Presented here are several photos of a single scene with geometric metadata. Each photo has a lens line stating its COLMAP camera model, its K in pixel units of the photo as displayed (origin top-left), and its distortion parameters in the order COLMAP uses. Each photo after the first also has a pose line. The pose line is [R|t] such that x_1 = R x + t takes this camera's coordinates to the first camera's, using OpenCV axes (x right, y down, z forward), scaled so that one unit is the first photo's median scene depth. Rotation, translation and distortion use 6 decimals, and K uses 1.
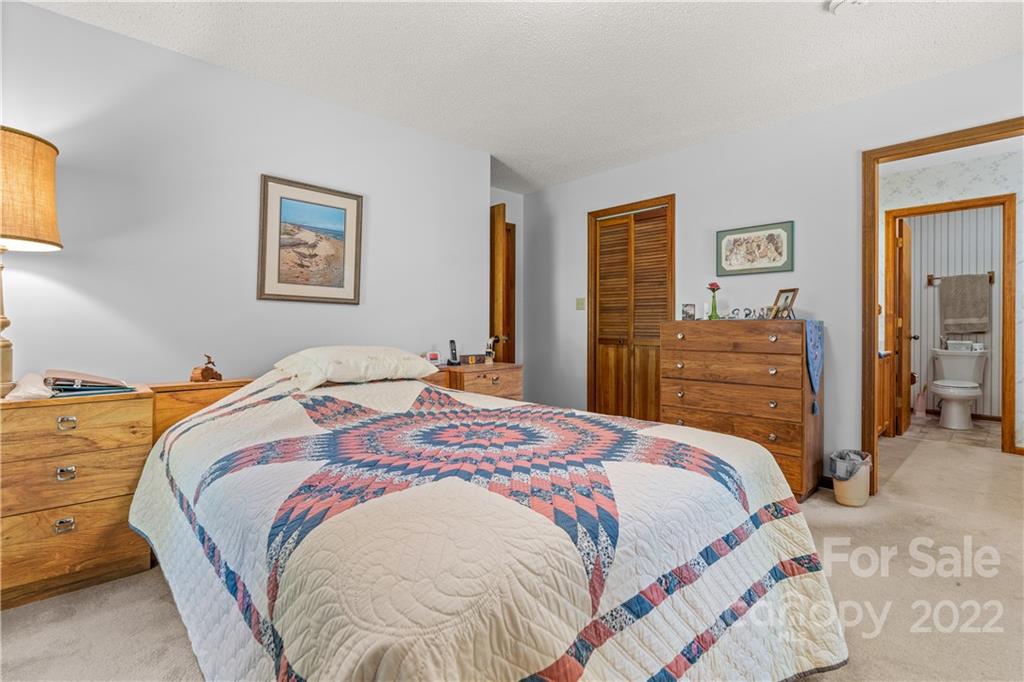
lens RADIAL K [[468.3, 0, 530.7], [0, 468.3, 327.6], [0, 0, 1]] dist [-0.011155, 0.004725]
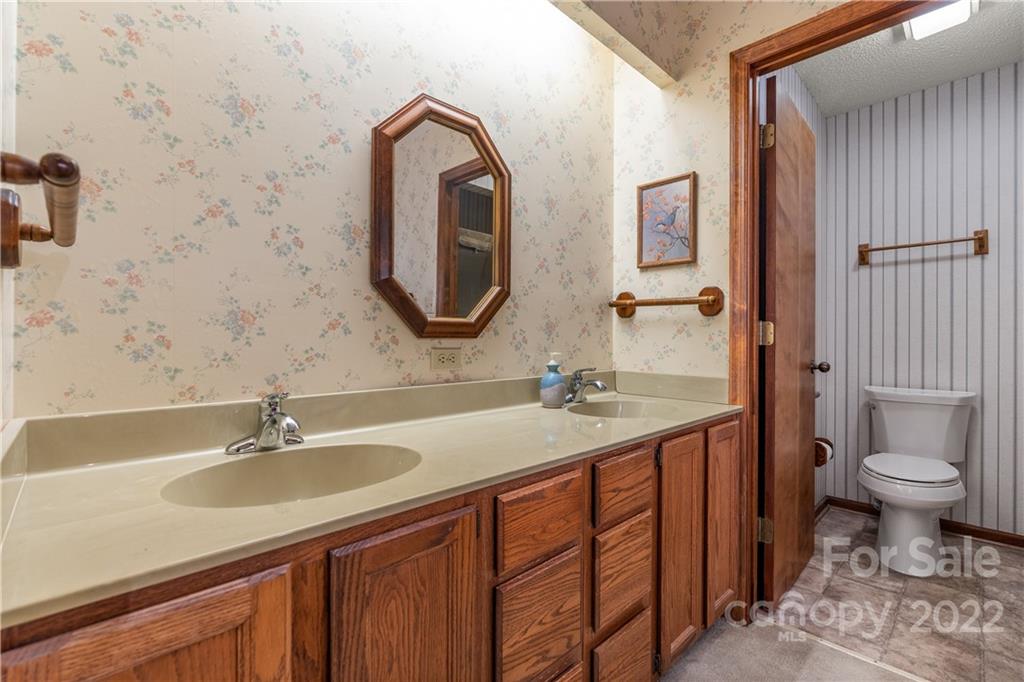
lens RADIAL K [[468.3, 0, 513.2], [0, 468.3, 337.7], [0, 0, 1]] dist [-0.011155, 0.004725]
pose [[0.999846, 0.006365, 0.016381, 0.502743], [-0.006213, 0.999937, -0.009330, -0.001613], [-0.016439, 0.009226, 0.999822, 0.533513]]
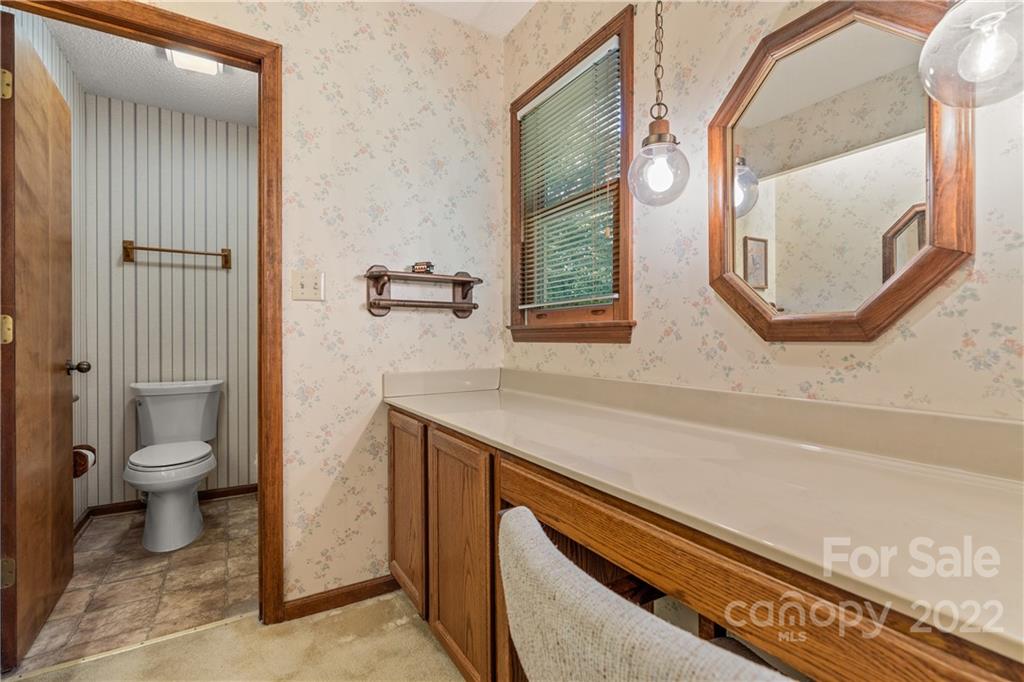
lens RADIAL K [[468.3, 0, 514.7], [0, 468.3, 342.2], [0, 0, 1]] dist [-0.011155, 0.004725]
pose [[0.218677, -0.003605, 0.975791, 0.491115], [0.006753, 0.999975, 0.002181, 0.000807], [-0.975774, 0.006113, 0.218696, 0.515288]]
